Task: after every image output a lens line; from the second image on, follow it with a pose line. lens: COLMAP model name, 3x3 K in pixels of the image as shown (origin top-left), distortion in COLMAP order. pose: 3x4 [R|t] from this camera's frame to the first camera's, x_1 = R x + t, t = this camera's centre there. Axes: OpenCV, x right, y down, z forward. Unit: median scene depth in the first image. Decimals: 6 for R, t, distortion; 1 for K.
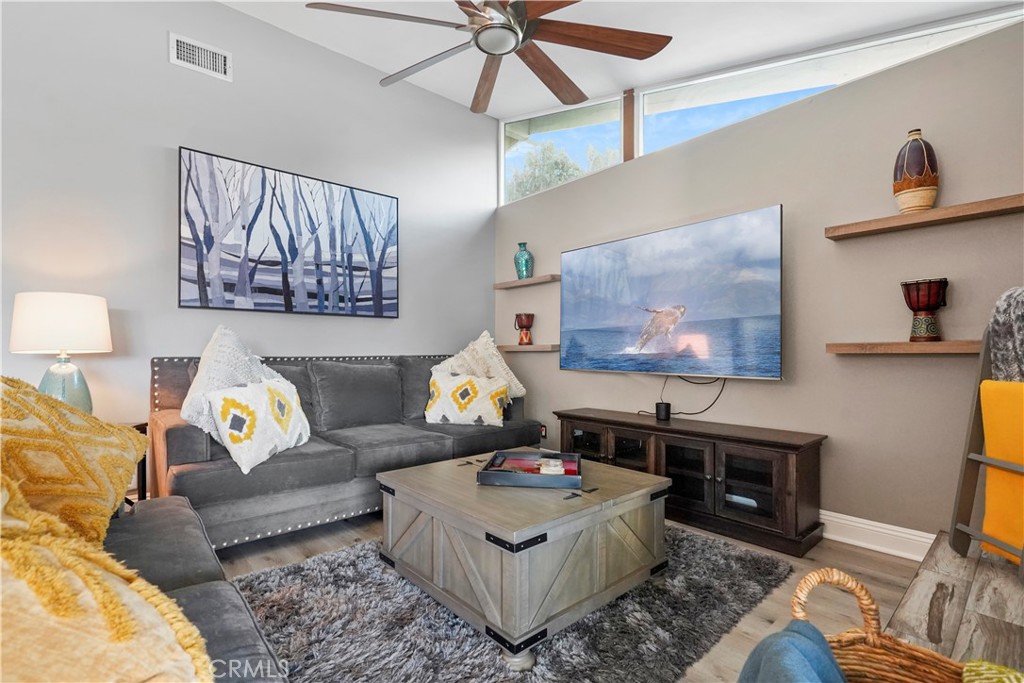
lens RADIAL K [[474.5, 0, 510.5], [0, 474.5, 341.7], [0, 0, 1]] dist [0.007626, 0.003296]
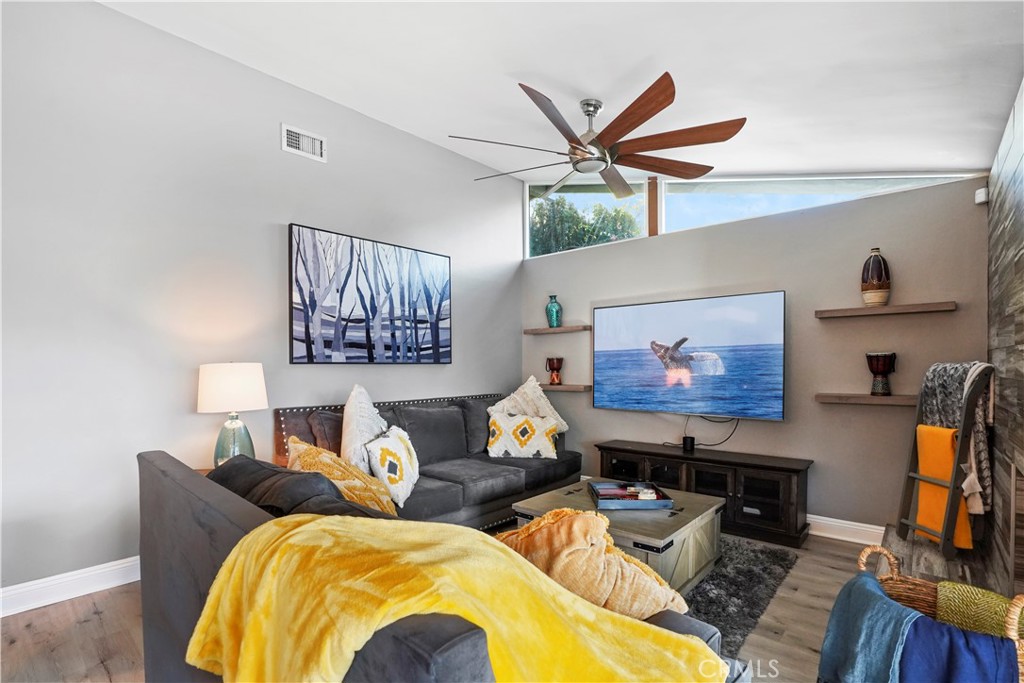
lens RADIAL K [[474.5, 0, 535.5], [0, 474.5, 370.9], [0, 0, 1]] dist [0.007626, 0.003296]
pose [[0.989294, -0.004469, 0.145865, -0.292323], [0.000995, 0.999714, 0.023878, -0.085524], [-0.145930, -0.023477, 0.989016, -0.212908]]
